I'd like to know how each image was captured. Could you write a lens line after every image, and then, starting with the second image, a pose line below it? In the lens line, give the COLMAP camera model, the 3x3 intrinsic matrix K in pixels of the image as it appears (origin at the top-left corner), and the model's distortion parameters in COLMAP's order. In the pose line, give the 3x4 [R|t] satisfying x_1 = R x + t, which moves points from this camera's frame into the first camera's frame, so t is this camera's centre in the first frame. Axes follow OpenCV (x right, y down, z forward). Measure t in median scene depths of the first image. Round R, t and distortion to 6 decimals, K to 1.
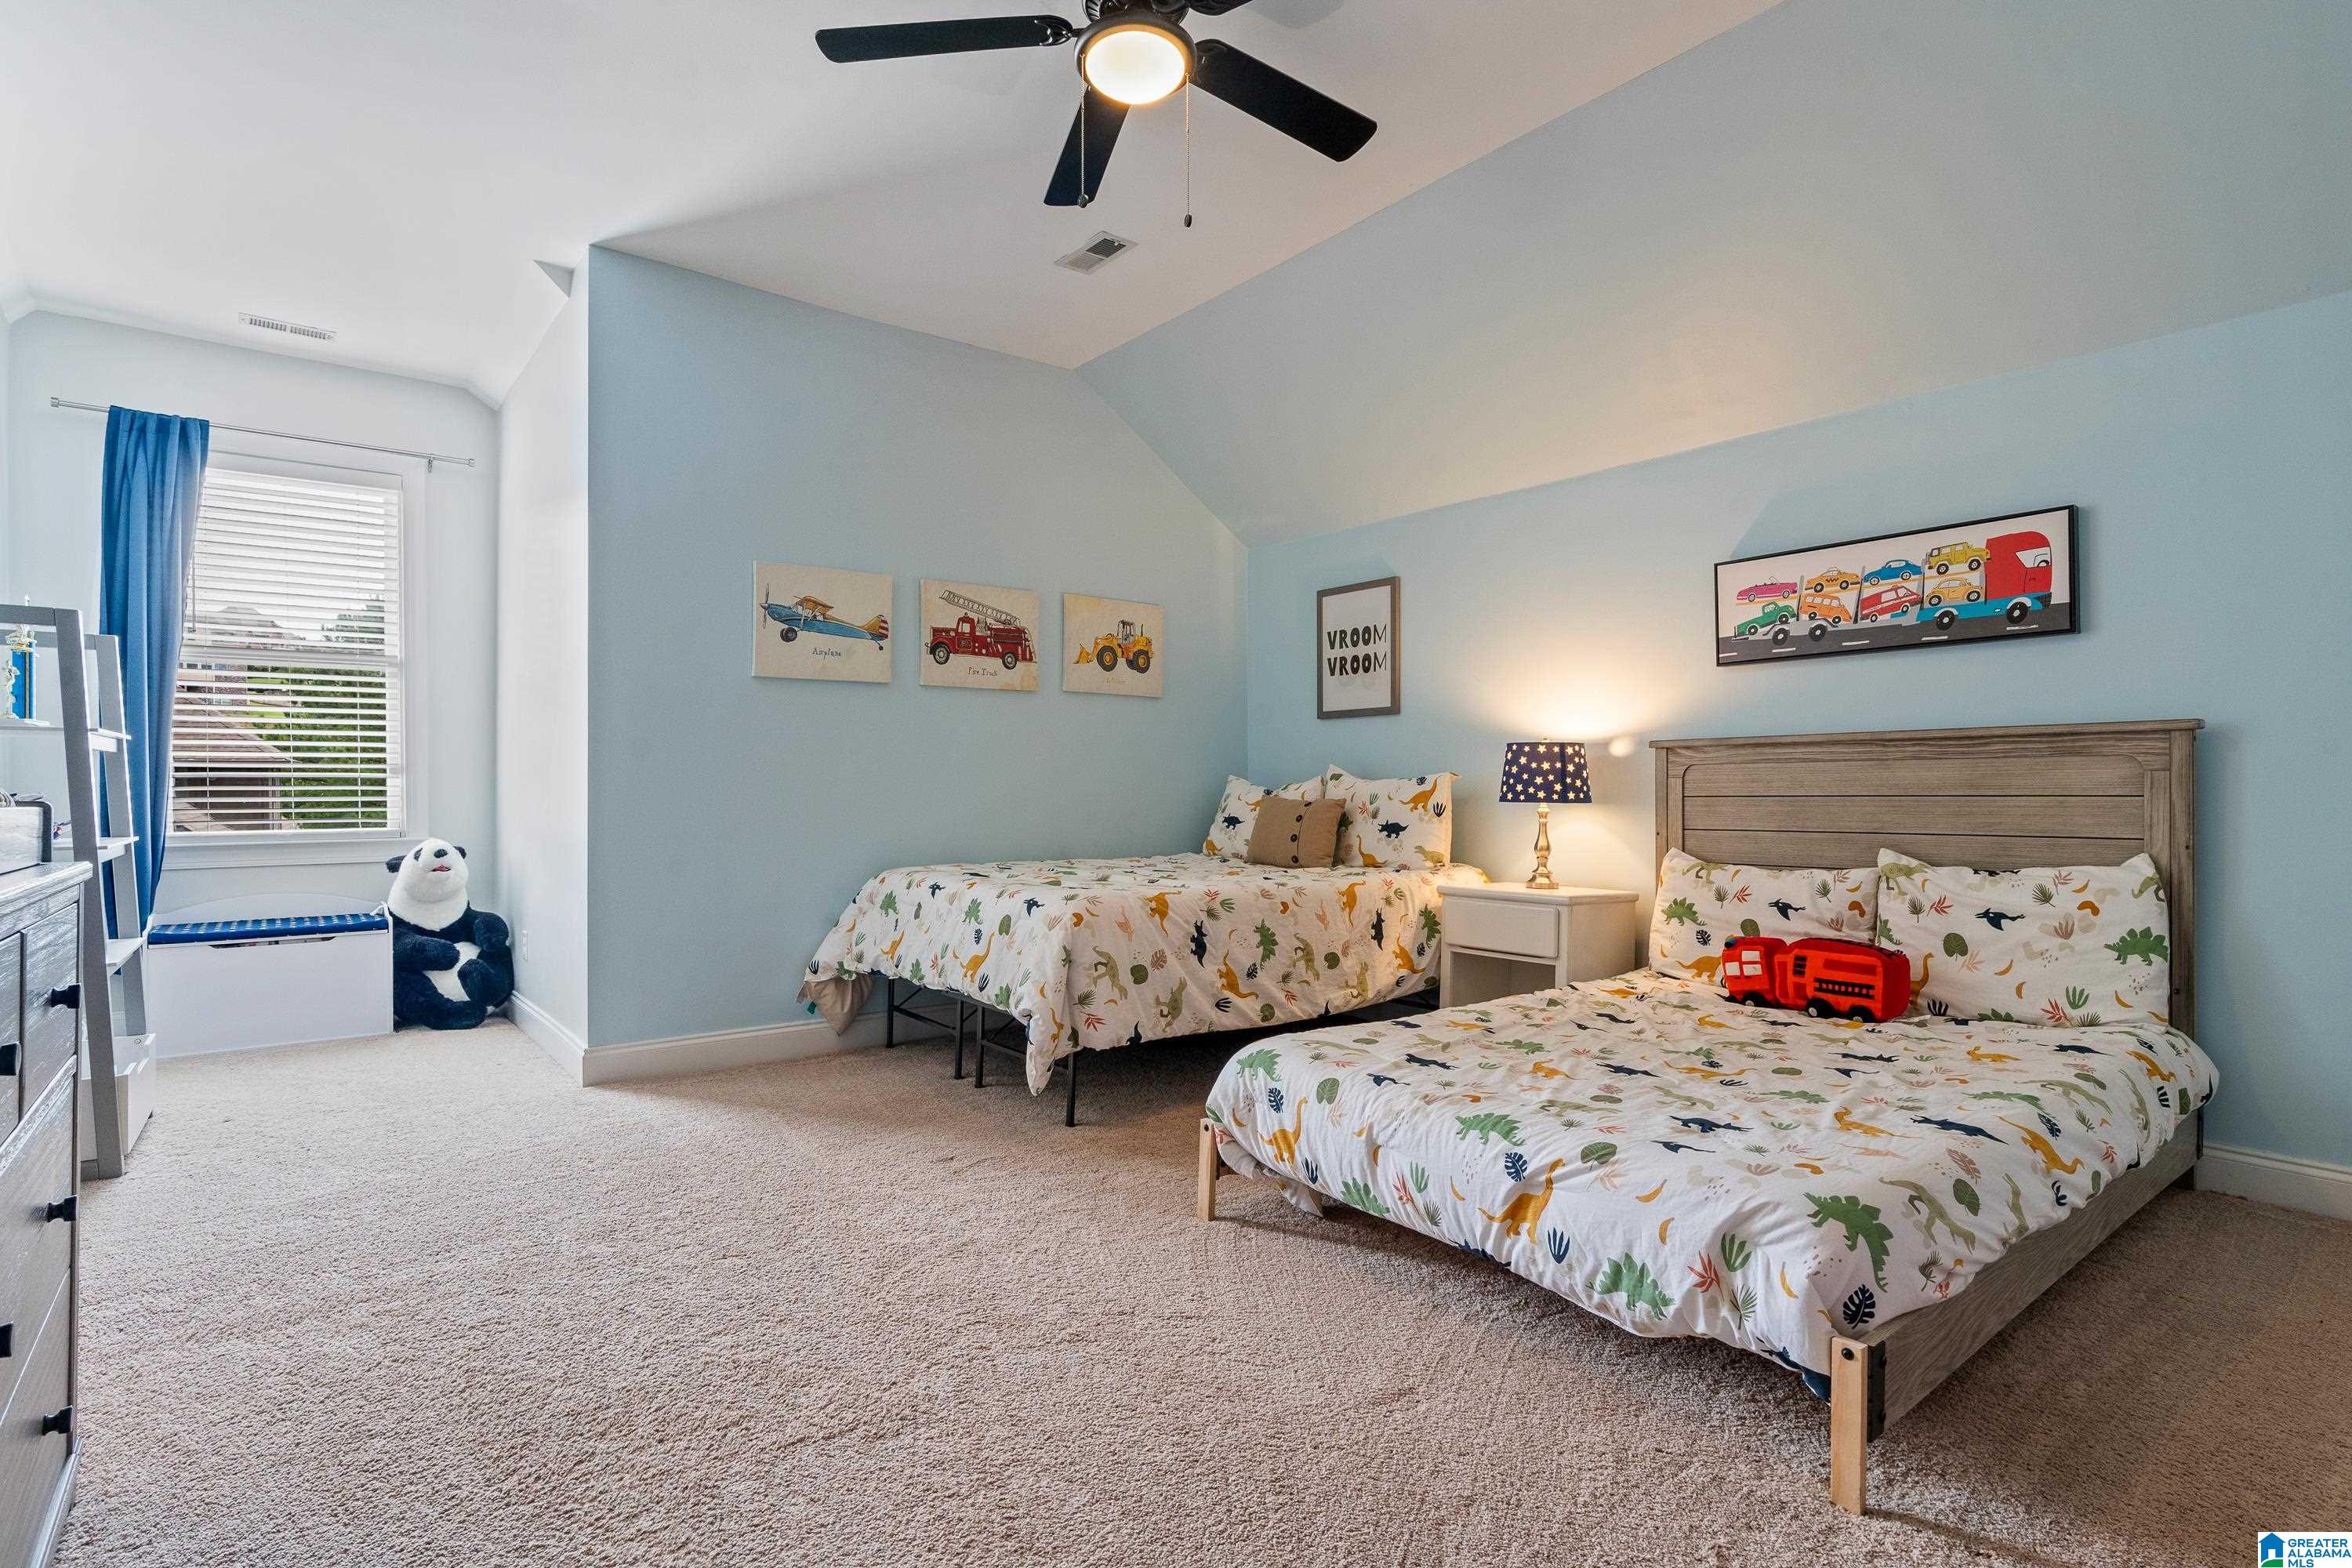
lens RADIAL K [[1150.8, 0, 1170.6], [0, 1150.8, 778.8], [0, 0, 1]] dist [0.000034, 0.000002]
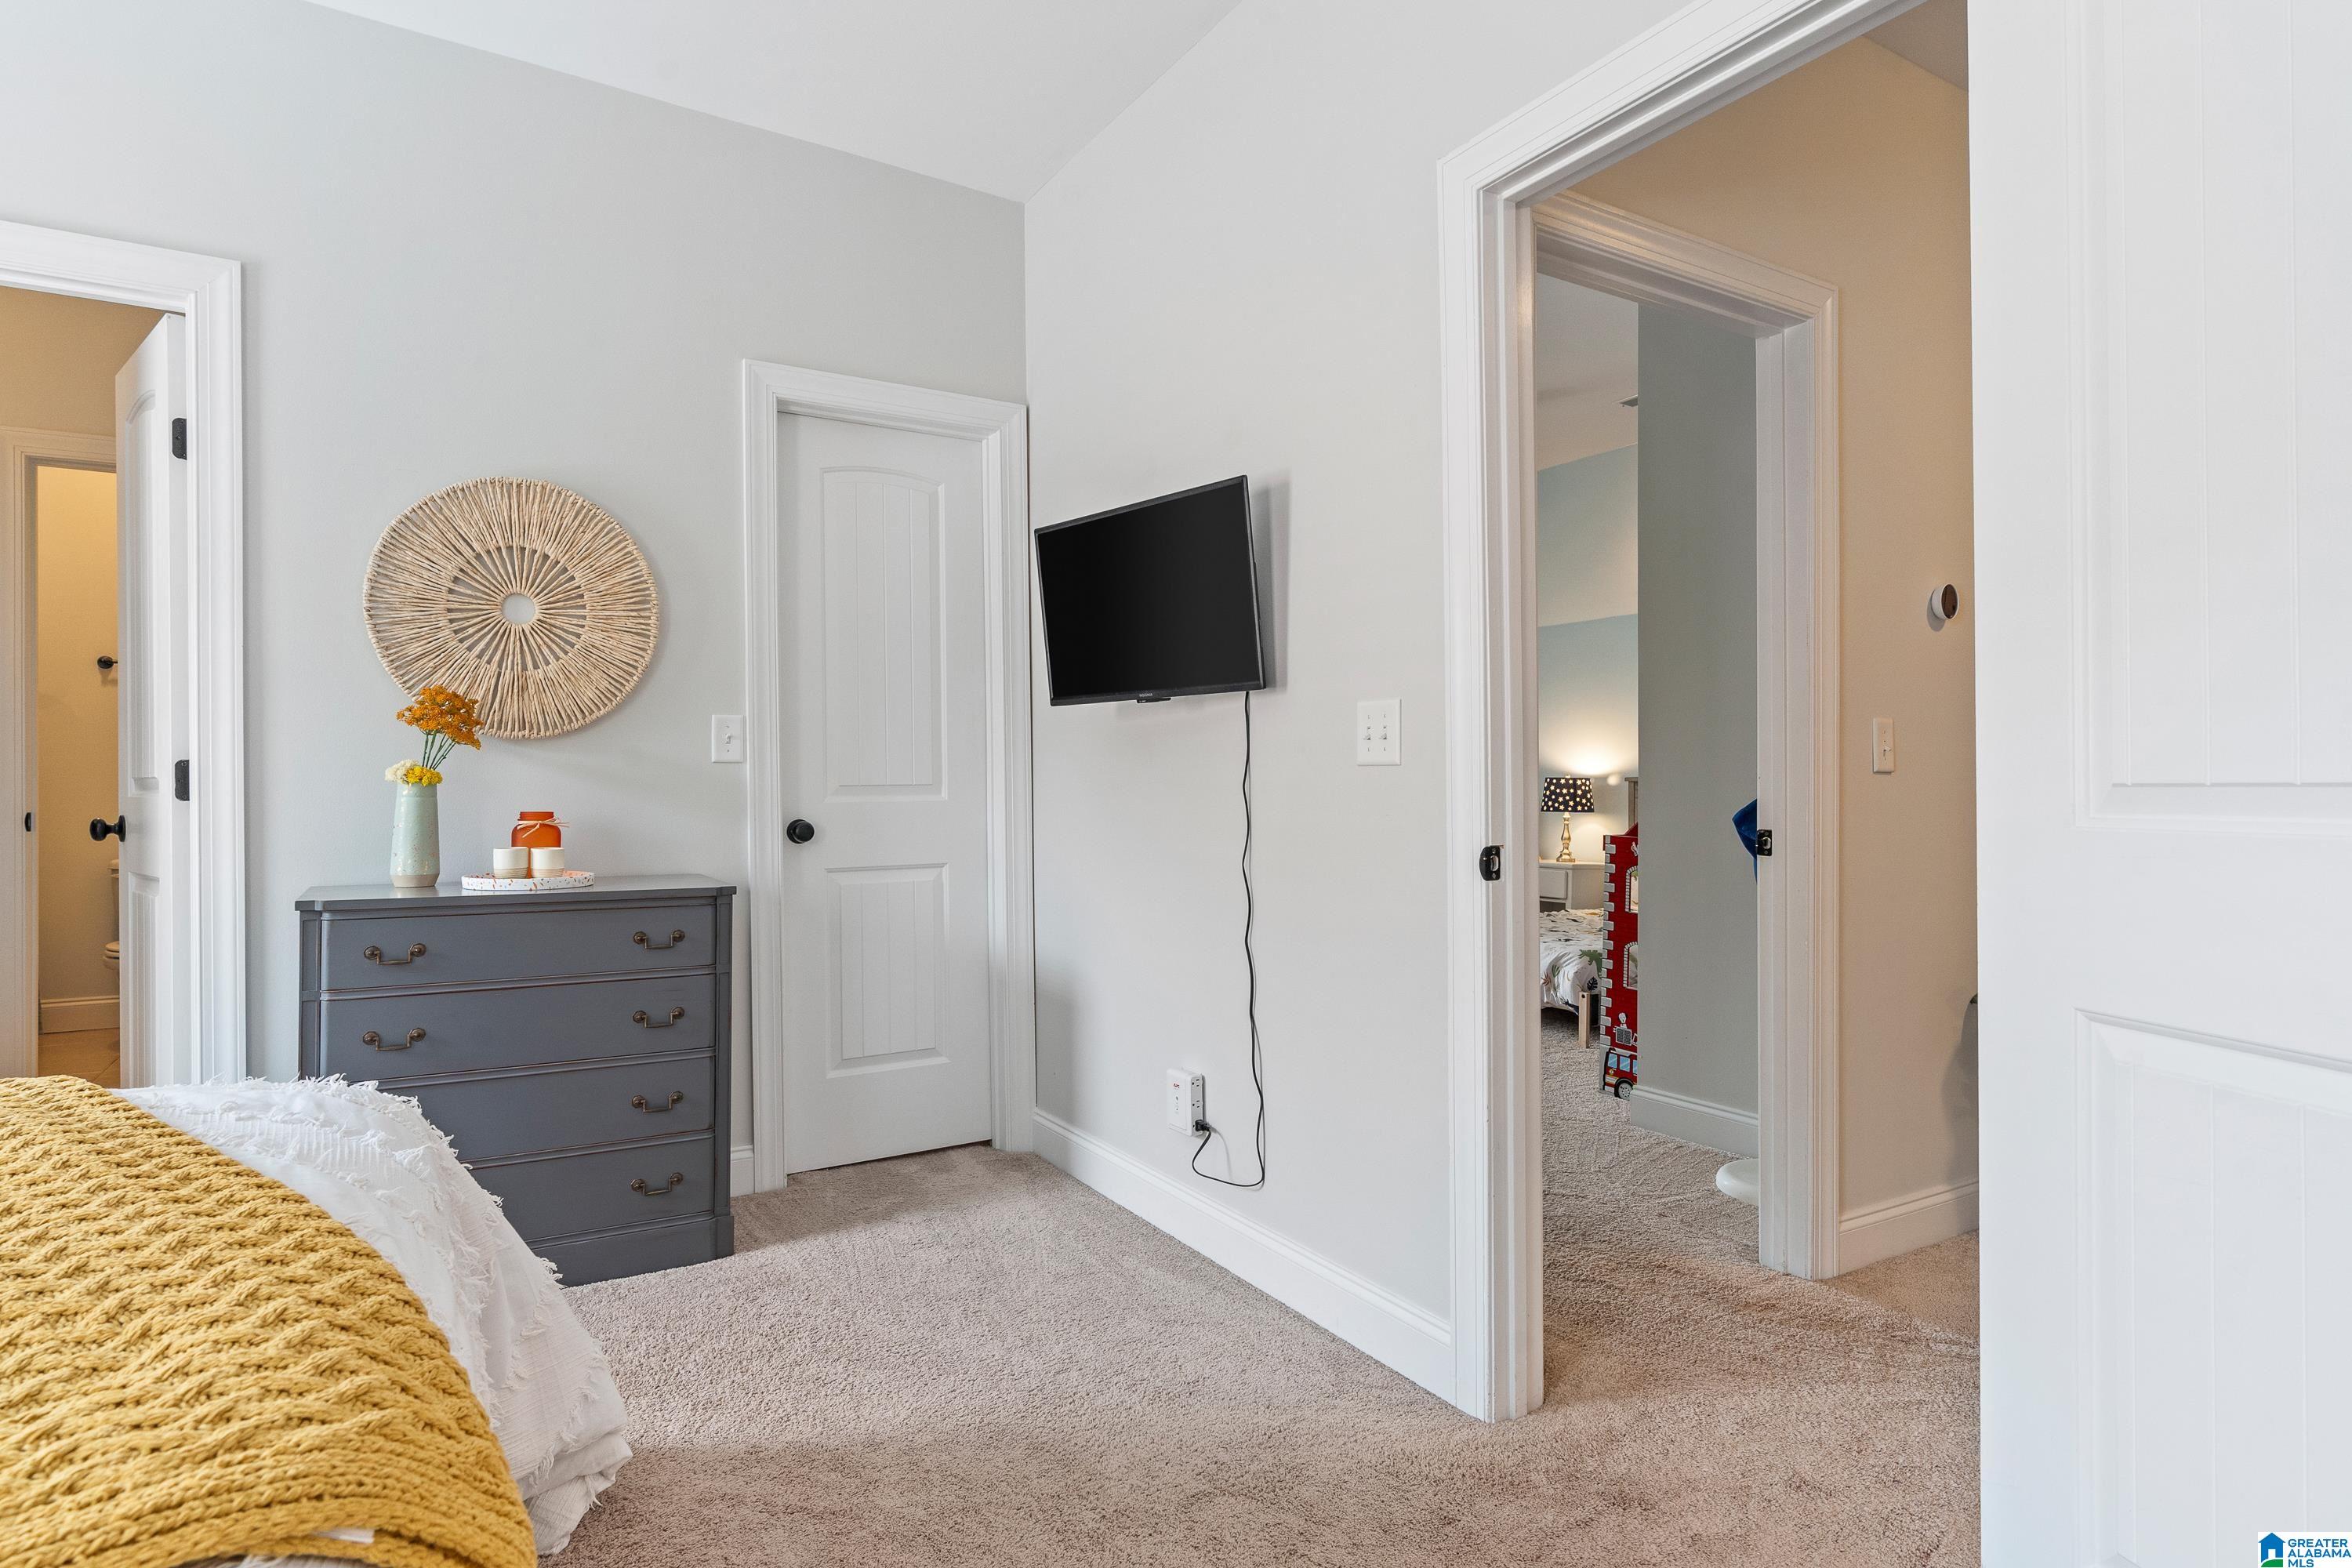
lens RADIAL K [[1265.4, 0, 1179.4], [0, 1265.4, 790.1], [0, 0, 1]] dist [0.001524, 0.000566]
pose [[0.992263, 0.001622, -0.124140, -0.015462], [-0.001642, 0.999999, -0.000061, -0.011545], [0.124140, 0.000264, 0.992265, -0.973743]]
